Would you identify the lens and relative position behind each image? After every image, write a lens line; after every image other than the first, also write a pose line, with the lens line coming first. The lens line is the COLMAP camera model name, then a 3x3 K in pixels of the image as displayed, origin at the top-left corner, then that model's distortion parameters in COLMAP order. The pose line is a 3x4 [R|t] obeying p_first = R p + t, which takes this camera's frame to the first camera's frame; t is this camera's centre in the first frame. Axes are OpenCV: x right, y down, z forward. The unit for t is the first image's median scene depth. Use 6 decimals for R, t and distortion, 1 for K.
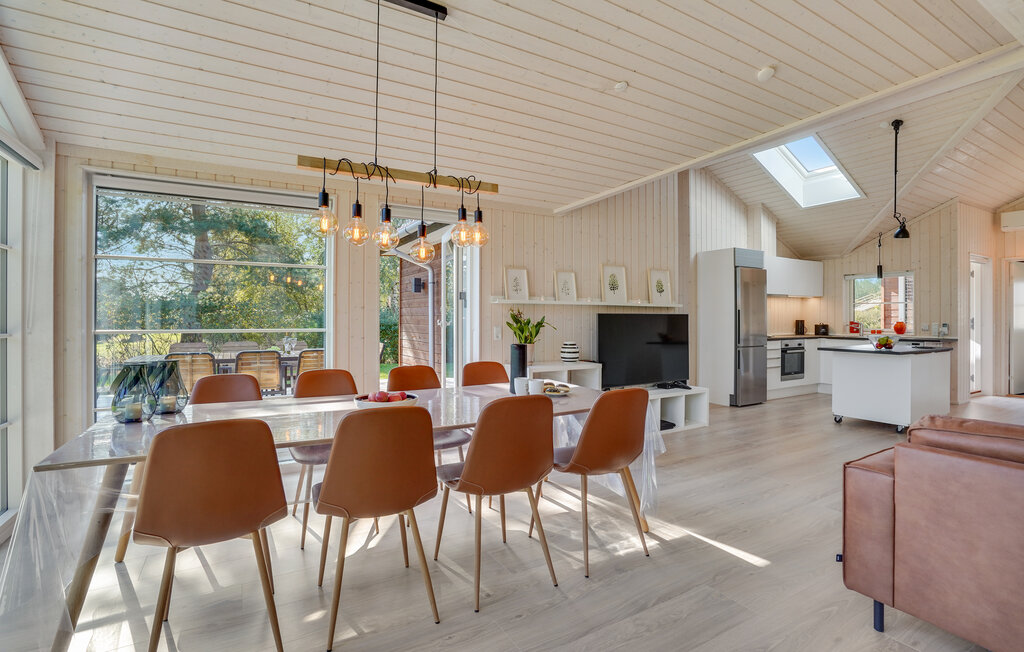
lens RADIAL K [[478.9, 0, 521.7], [0, 478.9, 319.1], [0, 0, 1]] dist [-0.015015, 0.006273]
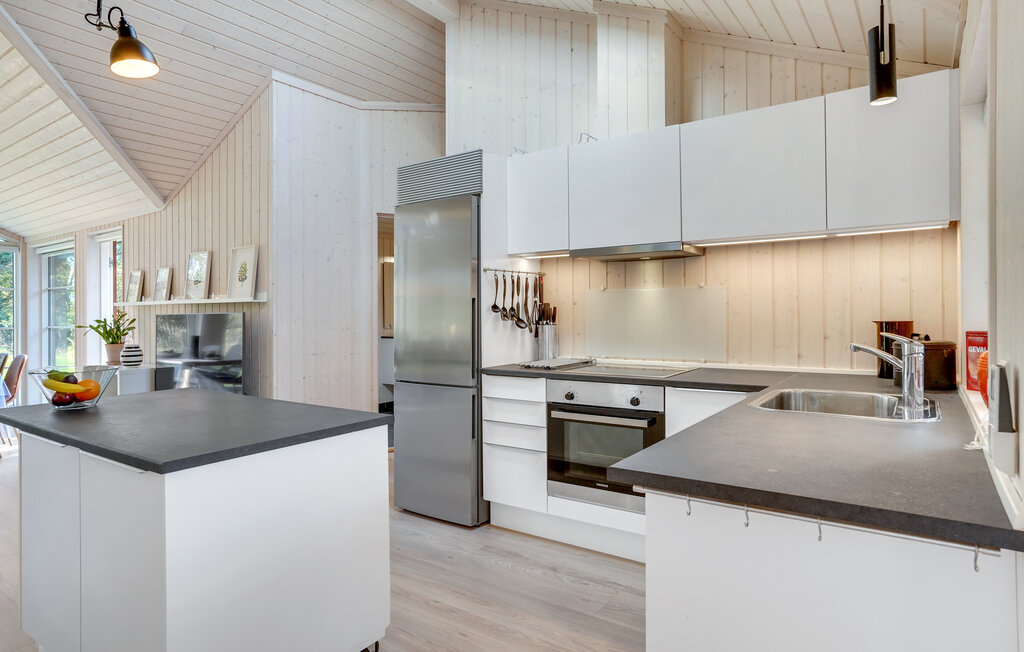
lens RADIAL K [[556.6, 0, 513.4], [0, 556.6, 318.4], [0, 0, 1]] dist [0.007619, 0.000632]
pose [[0.430270, 0.001378, -0.902699, 0.872818], [0.011126, 0.999915, 0.006830, -0.004033], [0.902632, -0.012982, 0.430218, 0.767843]]
